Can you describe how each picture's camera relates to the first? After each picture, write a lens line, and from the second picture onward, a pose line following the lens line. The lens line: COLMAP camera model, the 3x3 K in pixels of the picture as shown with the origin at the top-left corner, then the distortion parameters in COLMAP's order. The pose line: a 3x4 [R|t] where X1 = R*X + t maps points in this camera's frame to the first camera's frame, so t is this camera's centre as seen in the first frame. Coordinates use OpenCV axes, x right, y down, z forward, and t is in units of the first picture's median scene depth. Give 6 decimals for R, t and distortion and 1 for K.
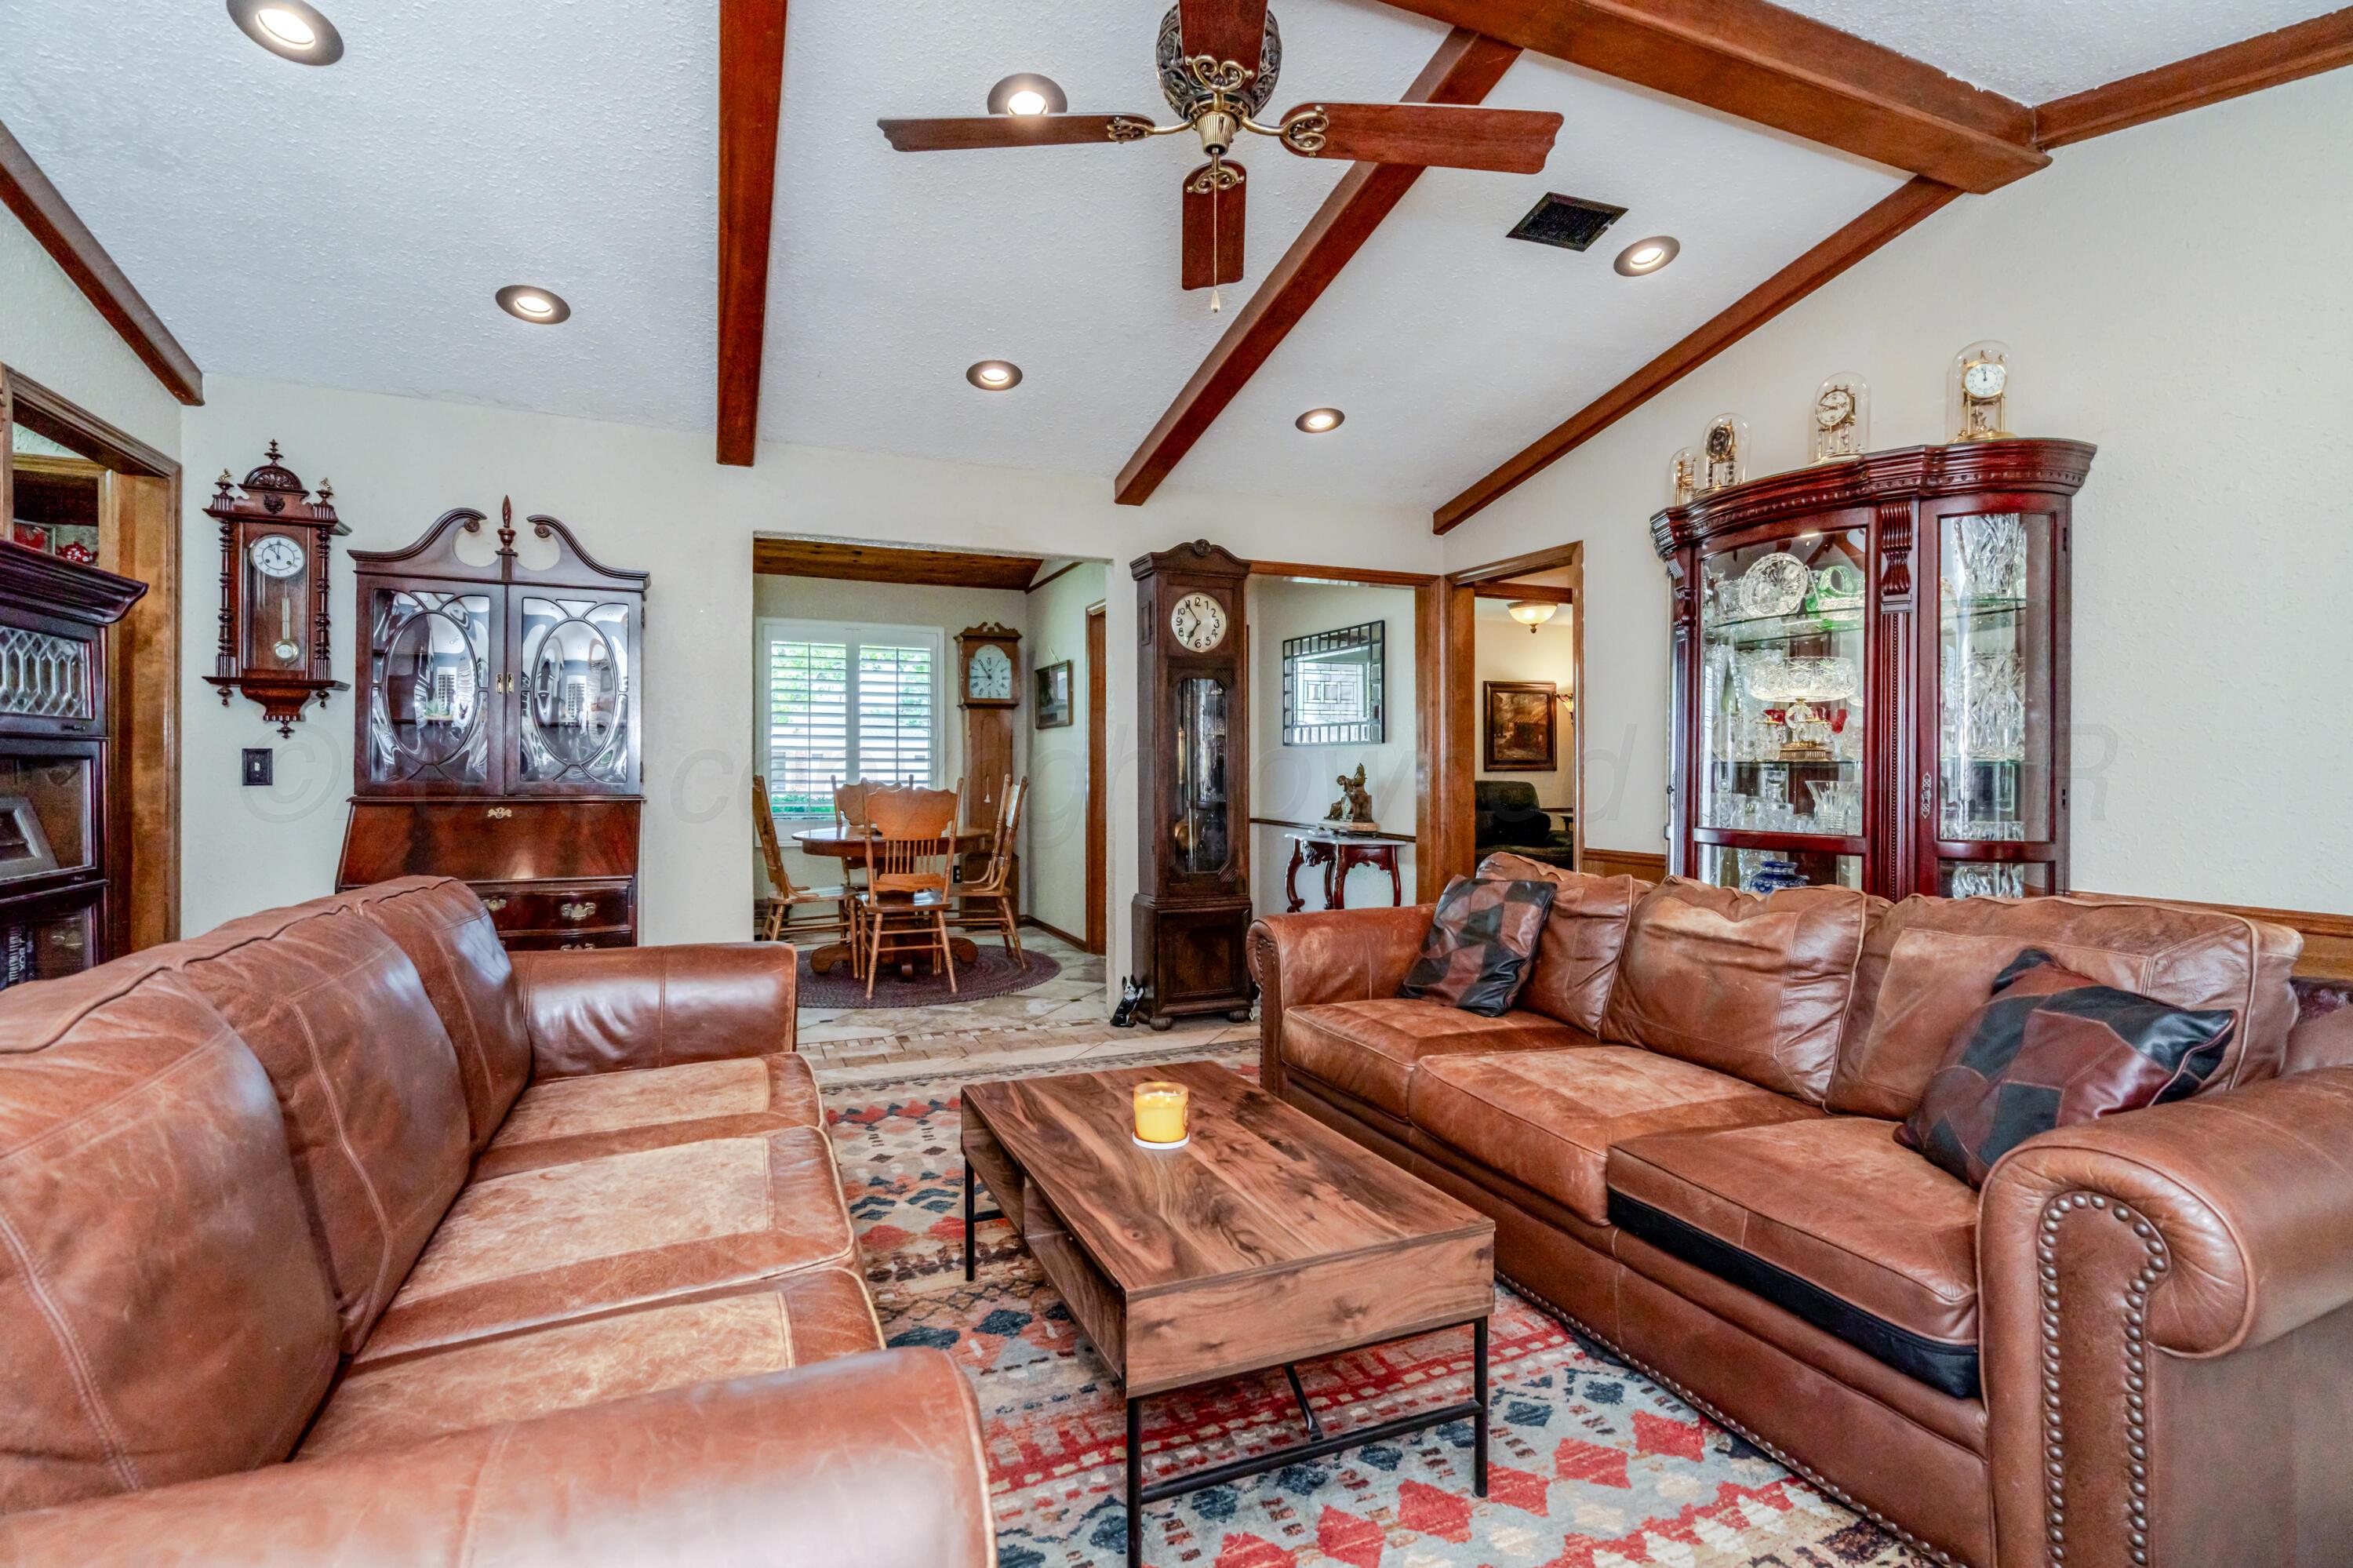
lens RADIAL K [[1091.8, 0, 1175.9], [0, 1091.8, 770.7], [0, 0, 1]] dist [0.002498, 0.001786]
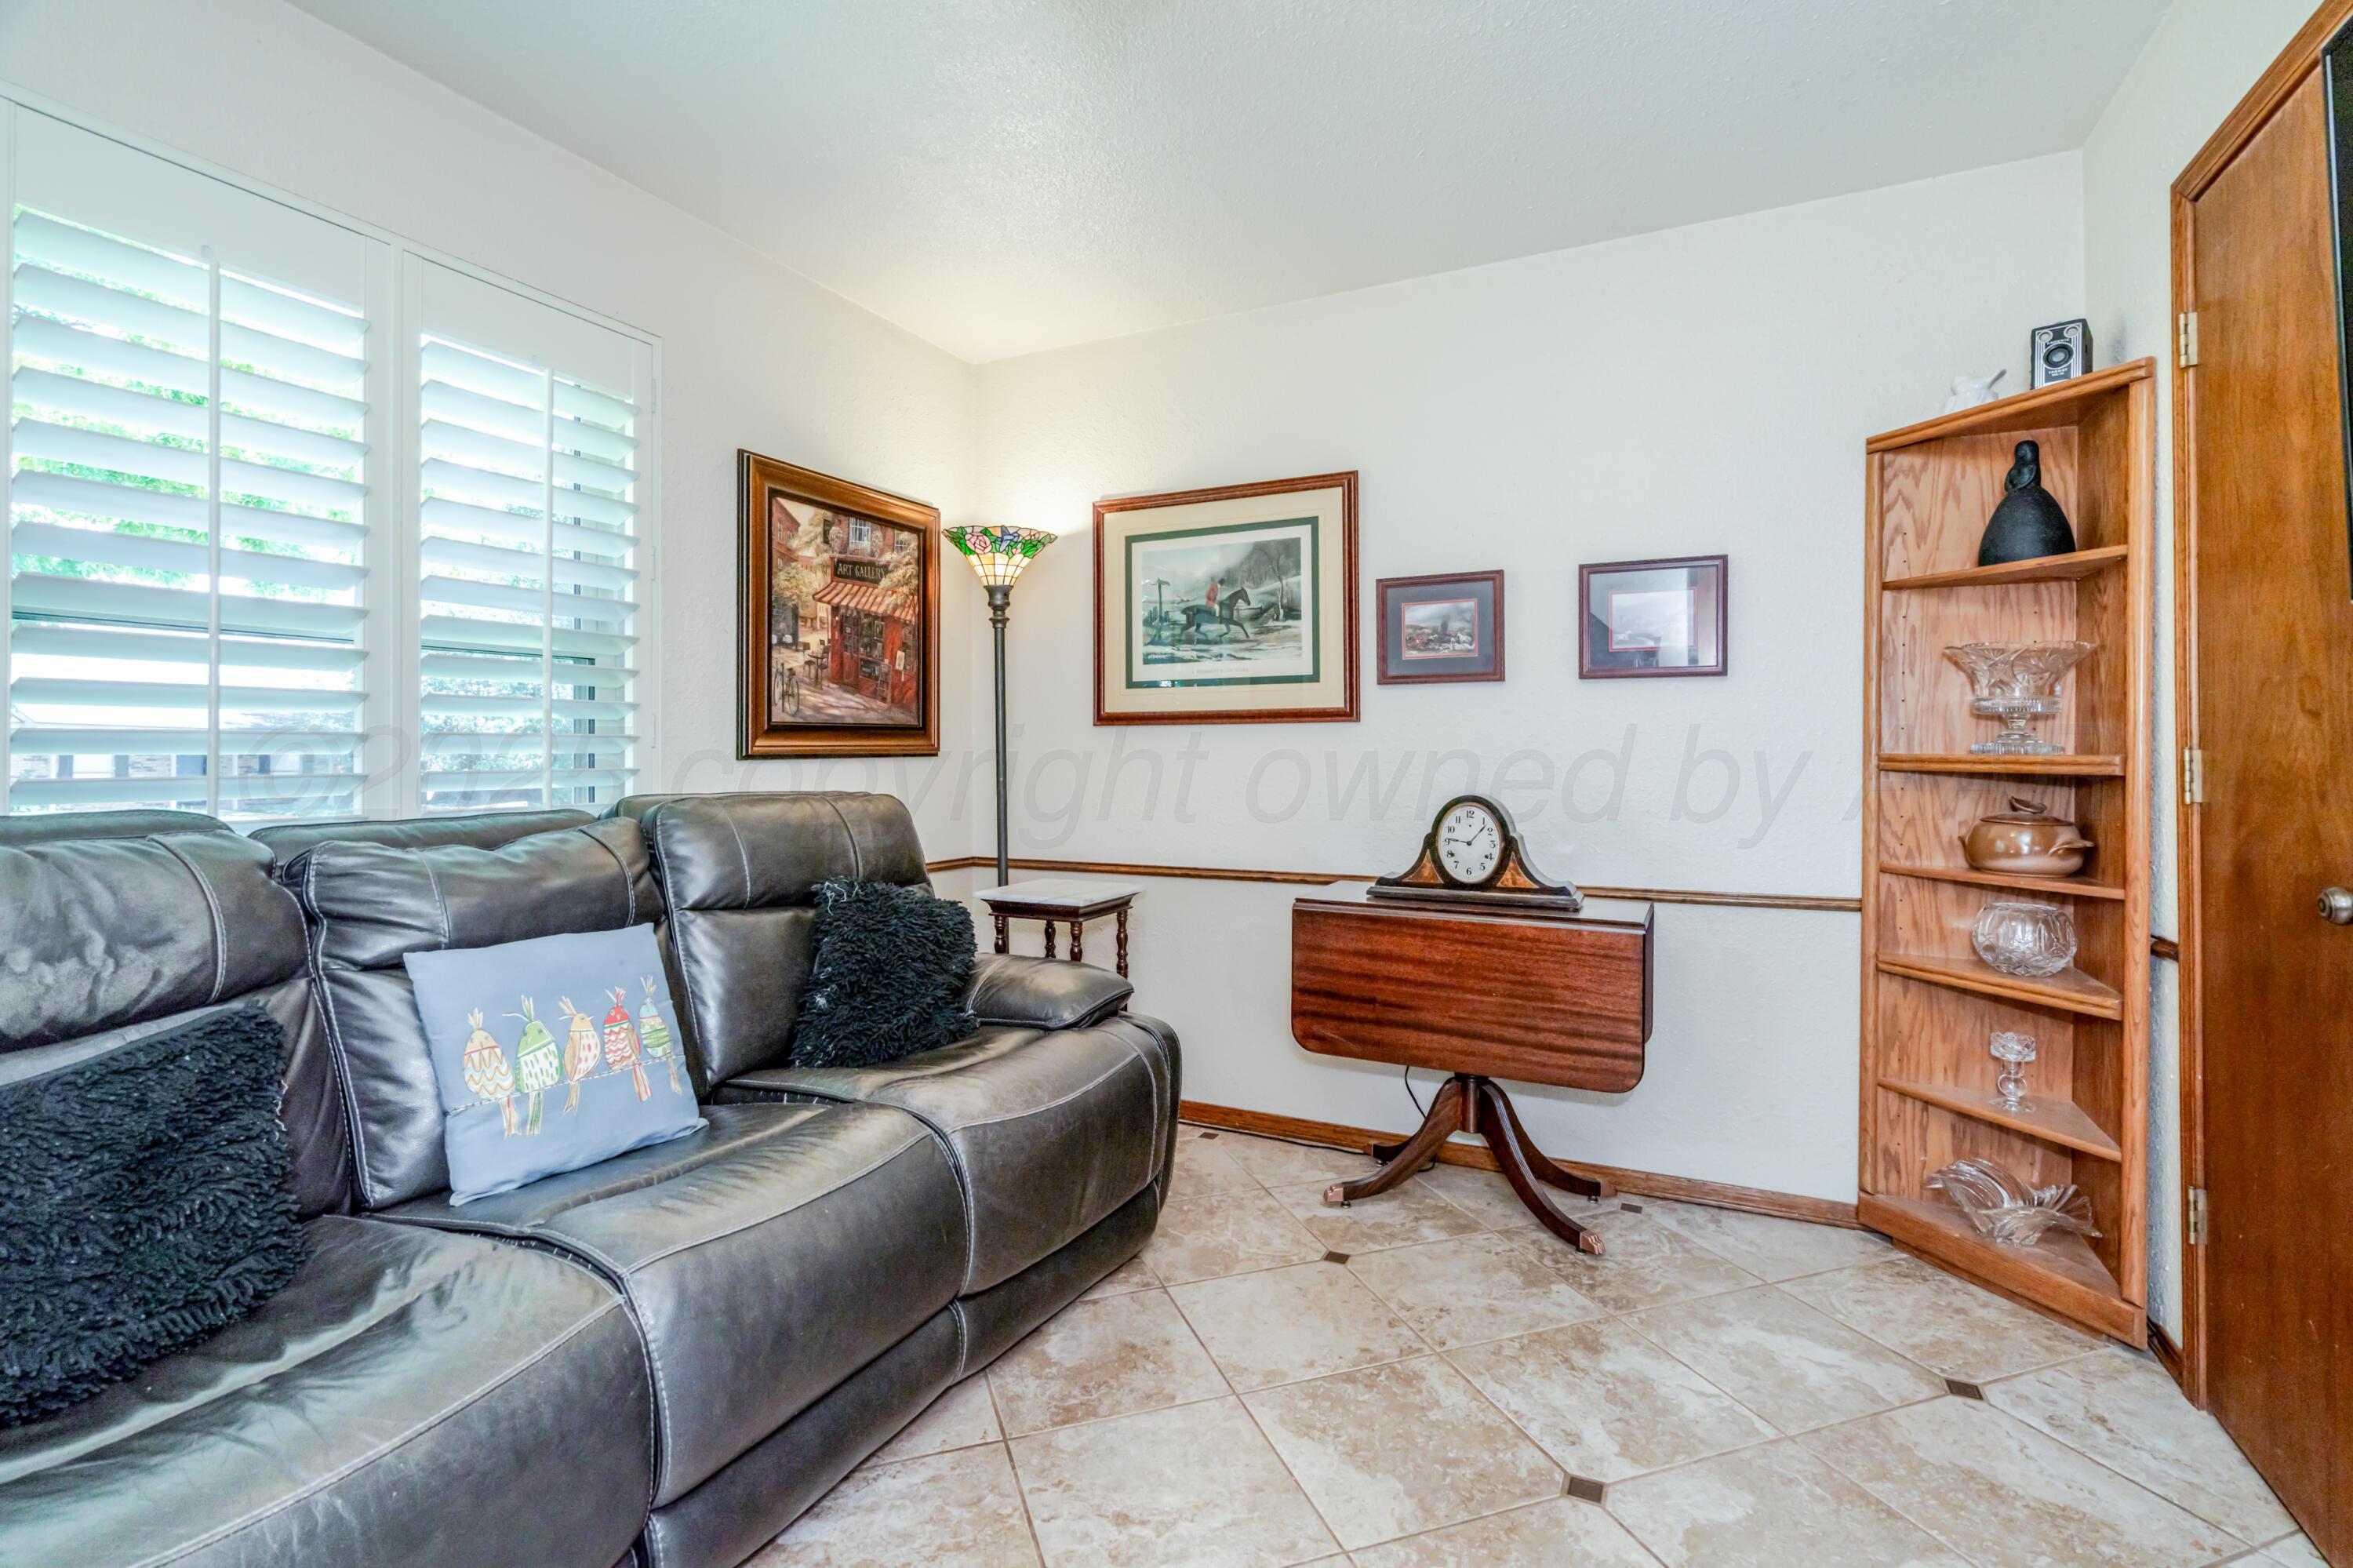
lens RADIAL K [[1091.8, 0, 1175.7], [0, 1091.8, 762.4], [0, 0, 1]] dist [0.002498, 0.001786]
pose [[0.760854, -0.002700, 0.648918, 0.180897], [0.001172, 0.999995, 0.002786, 0.000925], [-0.648922, -0.001359, 0.760853, 0.696726]]
